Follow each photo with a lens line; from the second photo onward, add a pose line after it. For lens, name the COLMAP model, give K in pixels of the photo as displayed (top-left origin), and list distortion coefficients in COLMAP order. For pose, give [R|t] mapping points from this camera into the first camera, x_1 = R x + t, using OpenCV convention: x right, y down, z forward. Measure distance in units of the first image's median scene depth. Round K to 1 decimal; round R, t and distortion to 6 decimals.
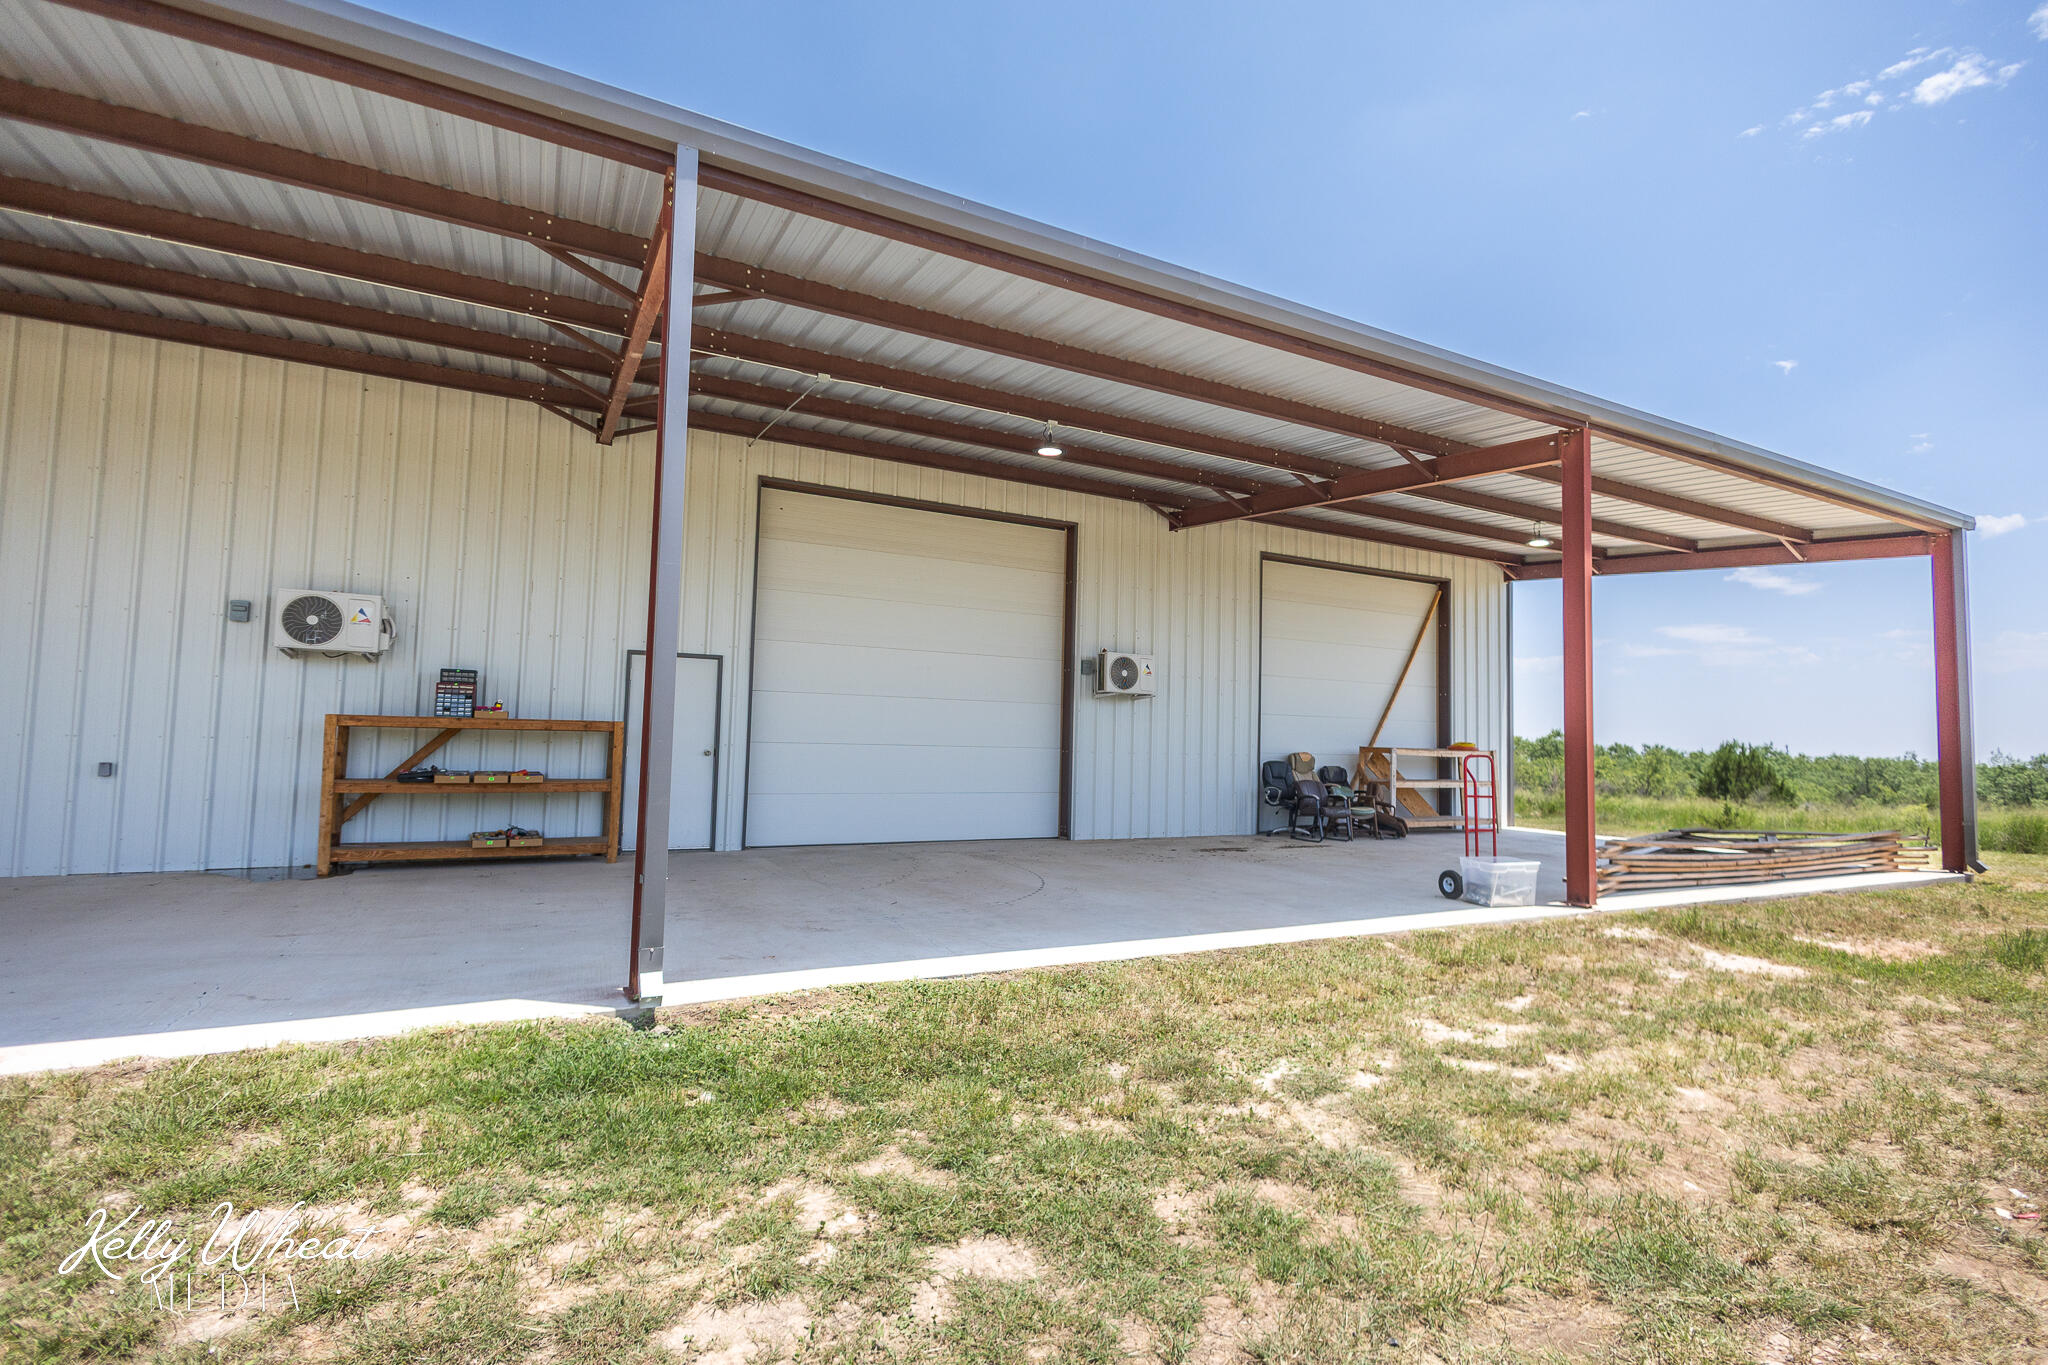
lens RADIAL K [[976.1, 0, 1012.0], [0, 976.1, 690.0], [0, 0, 1]] dist [0.026496, -0.008507]
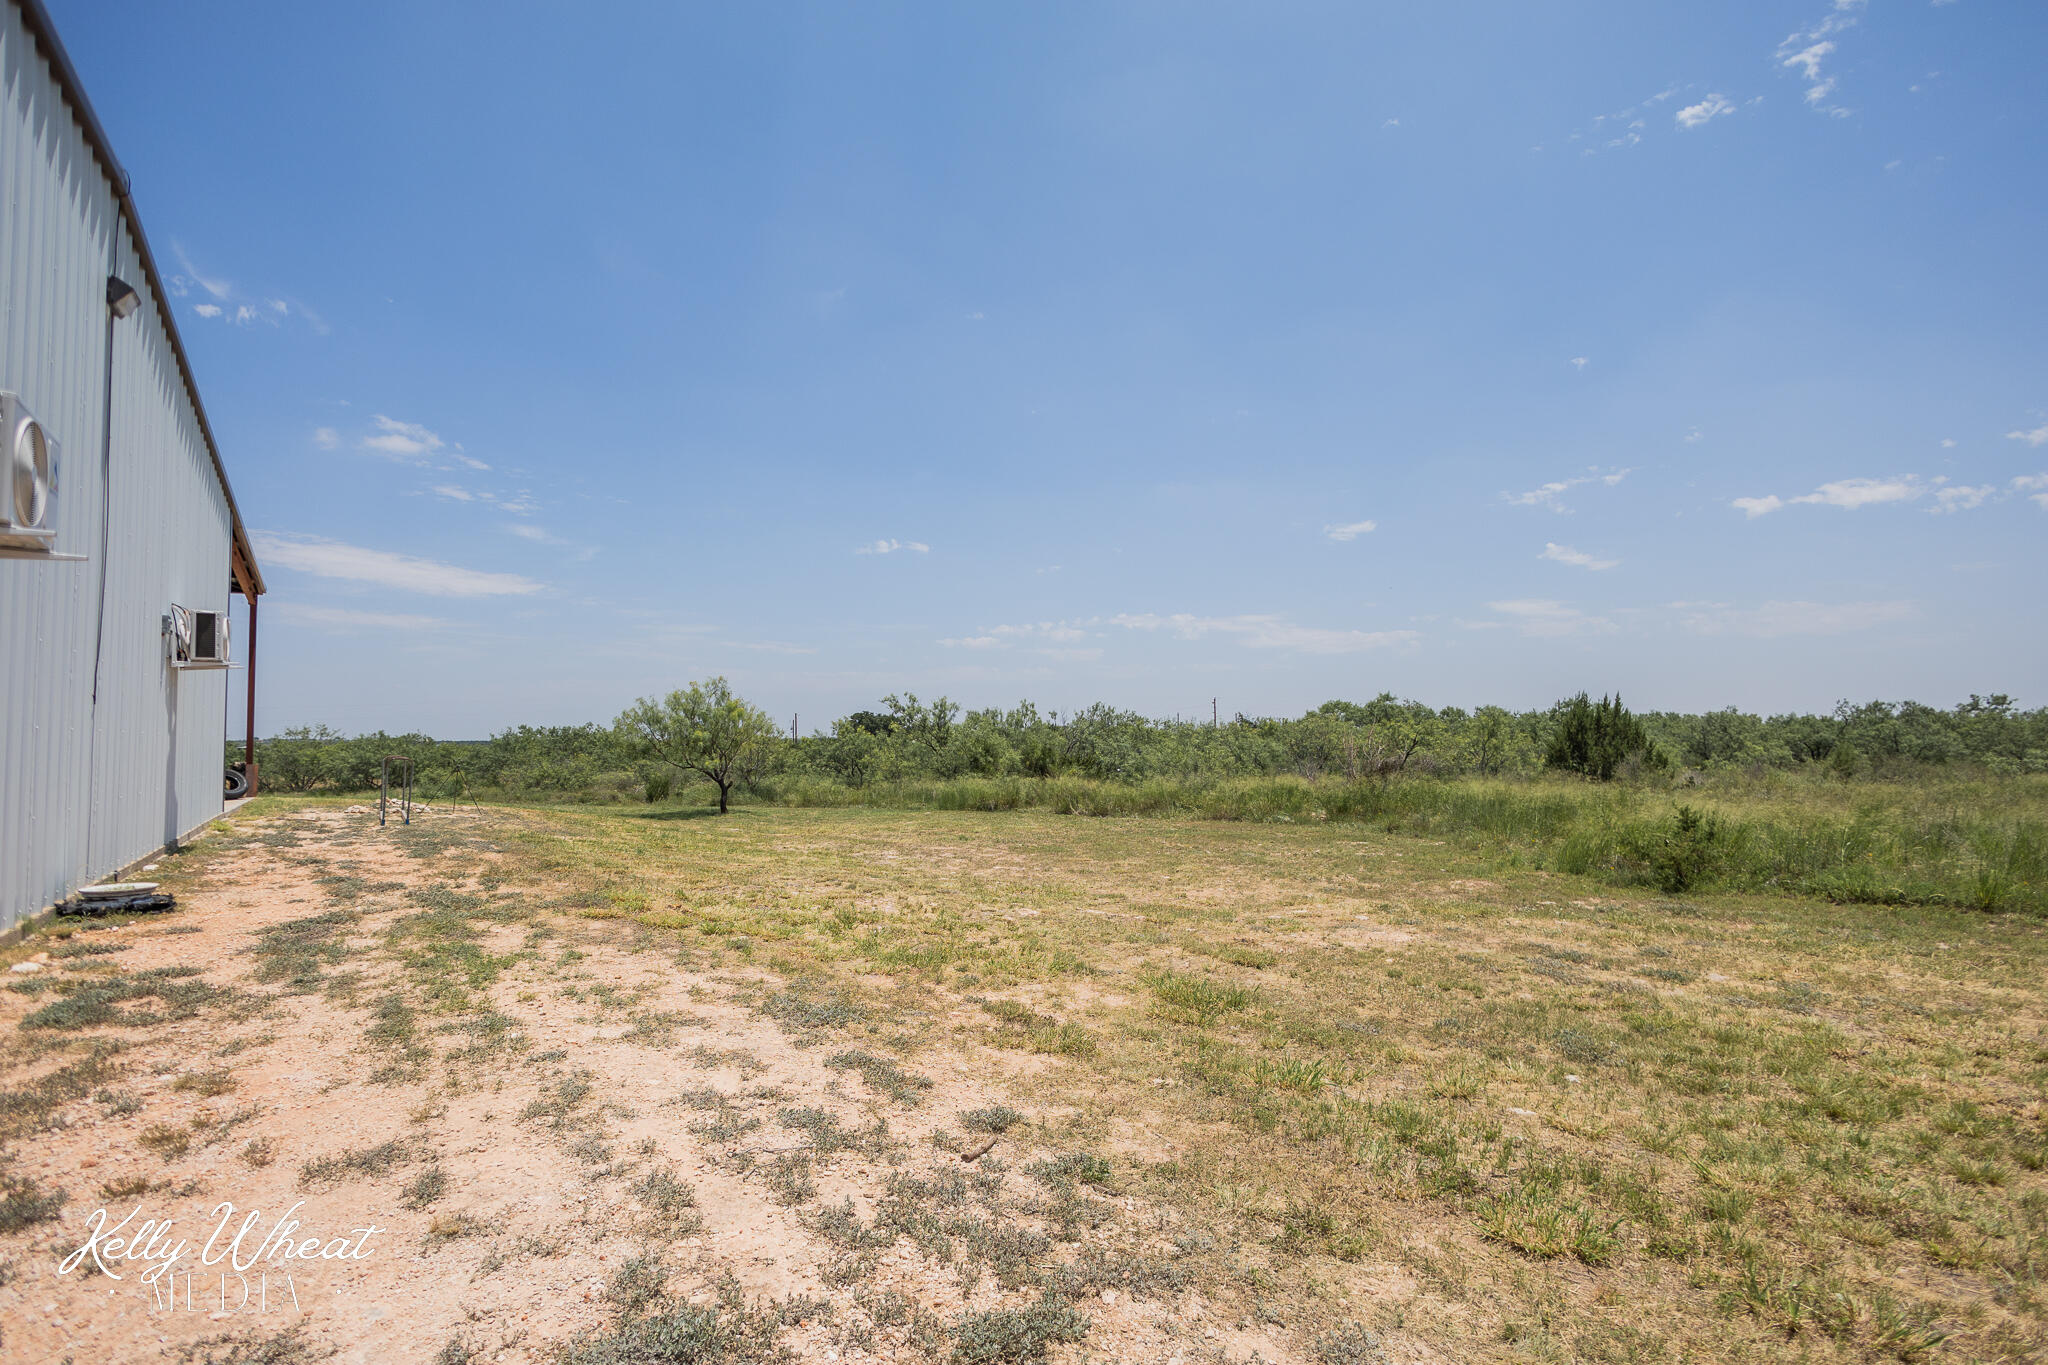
lens RADIAL K [[964.7, 0, 995.4], [0, 964.7, 654.3], [0, 0, 1]] dist [-0.013174, -0.000030]
pose [[0.993687, -0.019122, 0.110548, 0.112843], [0.021300, 0.999601, -0.018550, 0.015072], [-0.110149, 0.020788, 0.993698, 0.180779]]
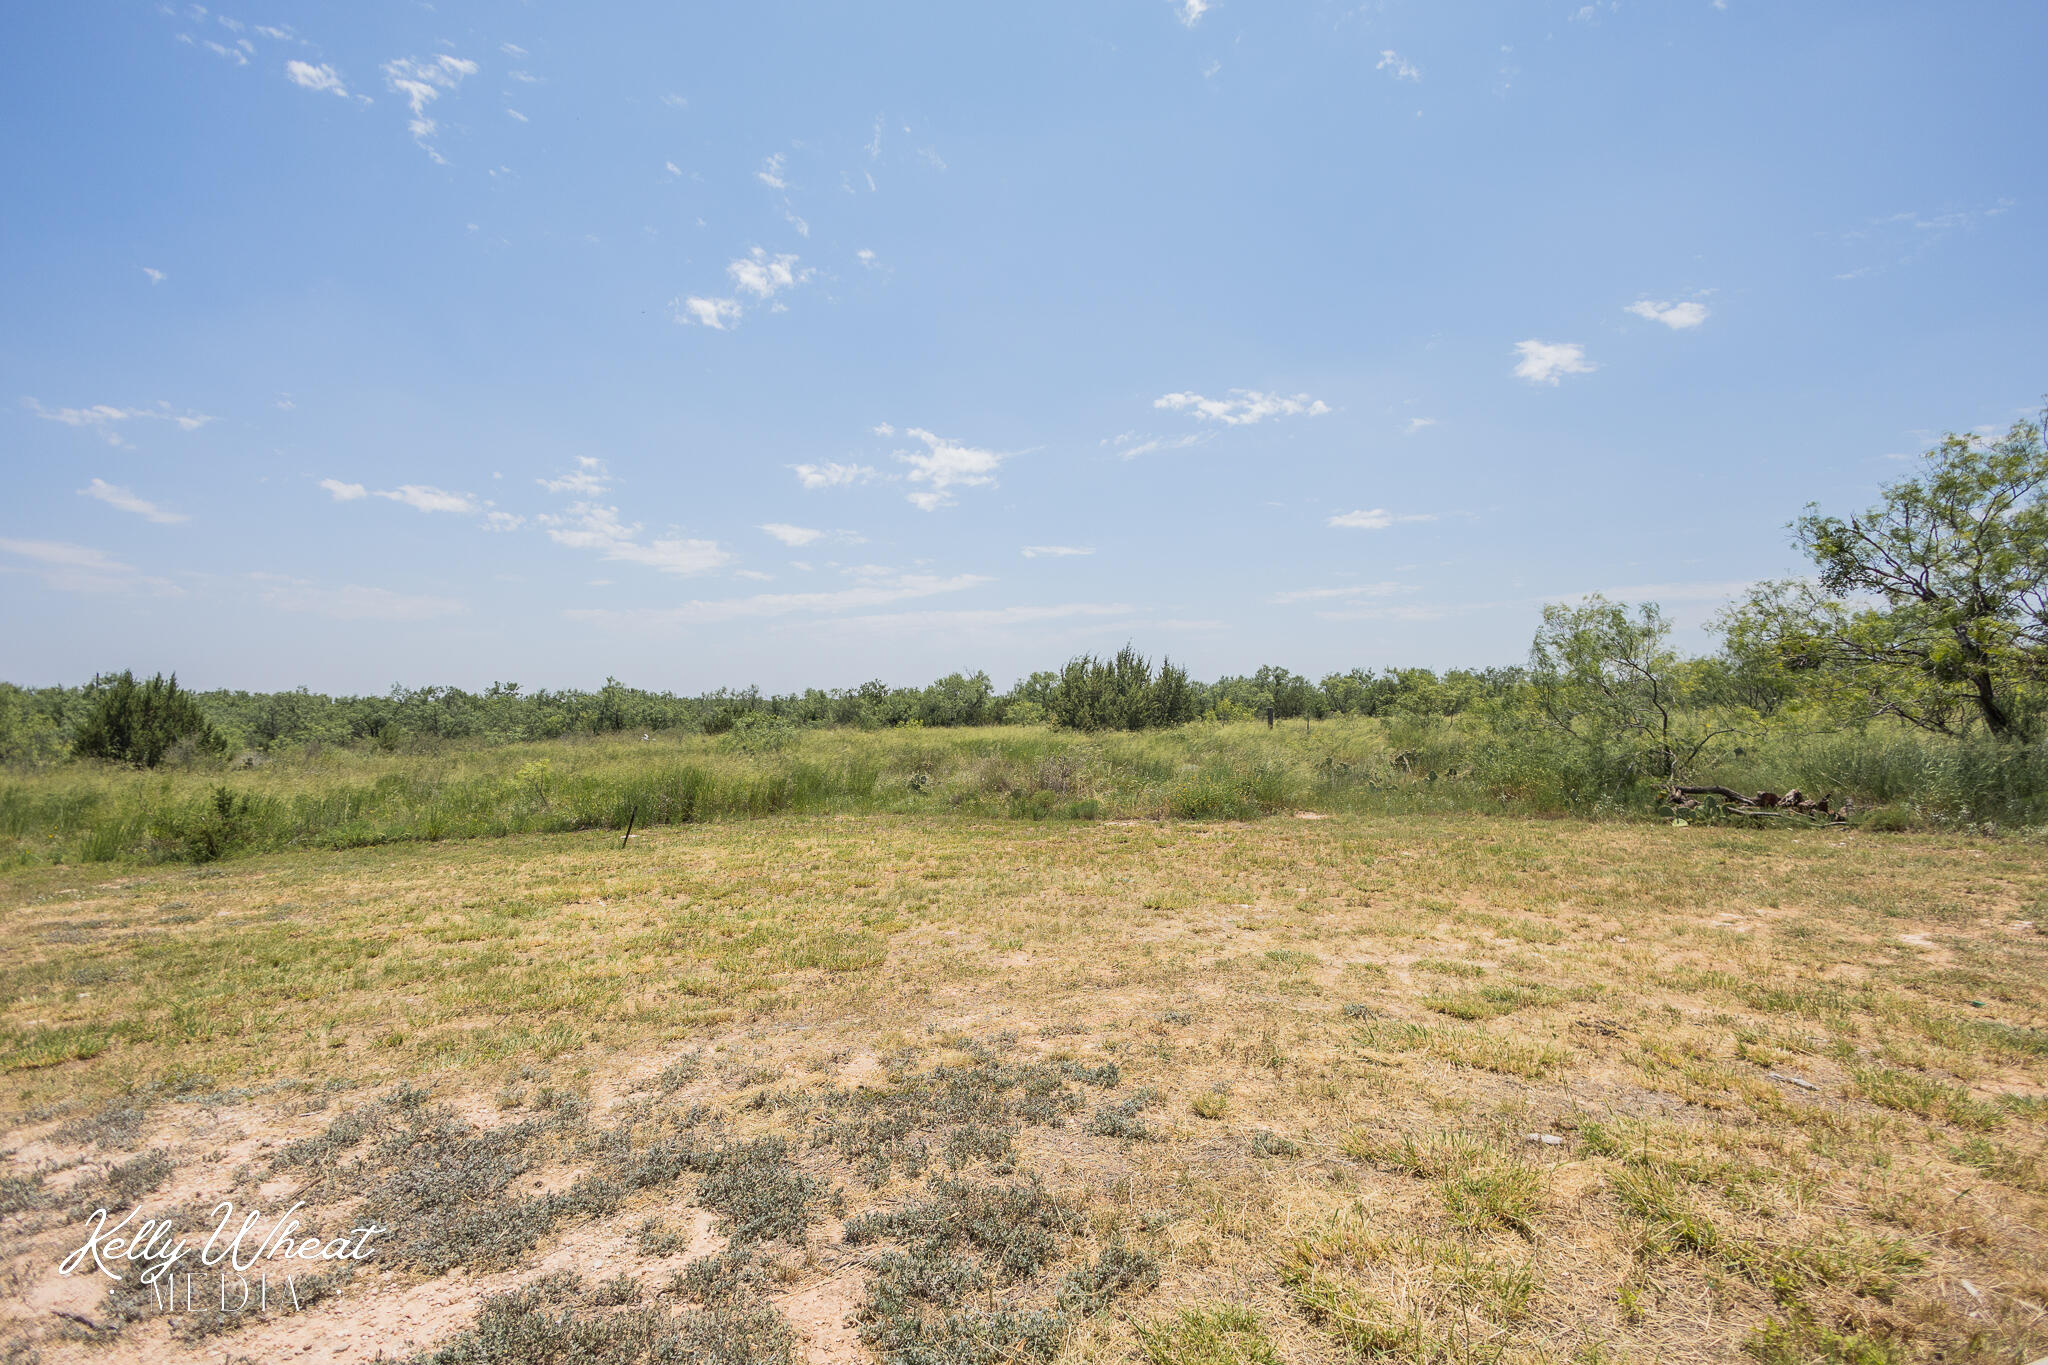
lens RADIAL K [[976.1, 0, 1012.0], [0, 976.1, 690.0], [0, 0, 1]] dist [0.026496, -0.008507]
pose [[0.185696, -0.011965, 0.982534, 0.096573], [-0.048763, 0.998582, 0.021376, 0.011970], [-0.981396, -0.051881, 0.184850, 0.158473]]
